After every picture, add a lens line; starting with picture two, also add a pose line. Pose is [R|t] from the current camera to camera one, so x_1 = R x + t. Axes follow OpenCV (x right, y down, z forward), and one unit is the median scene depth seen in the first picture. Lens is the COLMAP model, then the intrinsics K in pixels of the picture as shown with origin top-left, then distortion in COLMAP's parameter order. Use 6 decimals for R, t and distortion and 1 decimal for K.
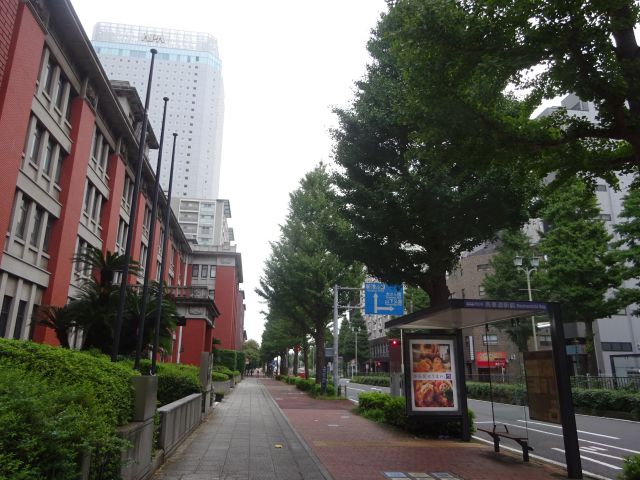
lens RADIAL K [[475.2, 0, 320.9], [0, 475.2, 241.1], [0, 0, 1]] dist [0.011488, 0.003572]
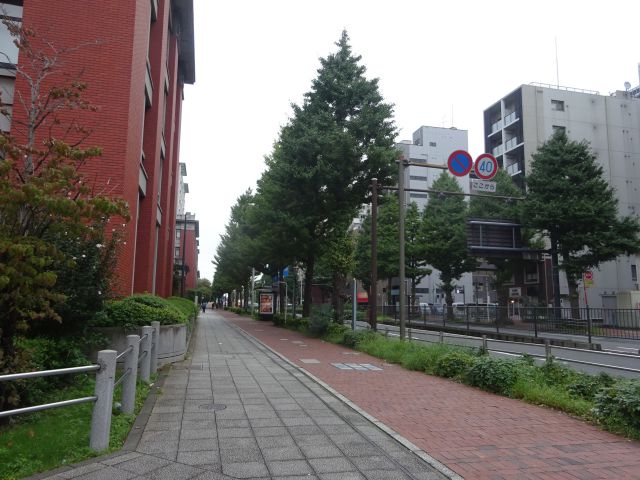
lens RADIAL K [[475.2, 0, 318.7], [0, 475.2, 239.6], [0, 0, 1]] dist [0.011488, 0.003572]
pose [[0.995088, 0.017508, 0.097437, 0.074675], [-0.029947, 0.991359, 0.127710, -0.177061], [-0.094359, -0.130001, 0.987014, -0.667712]]
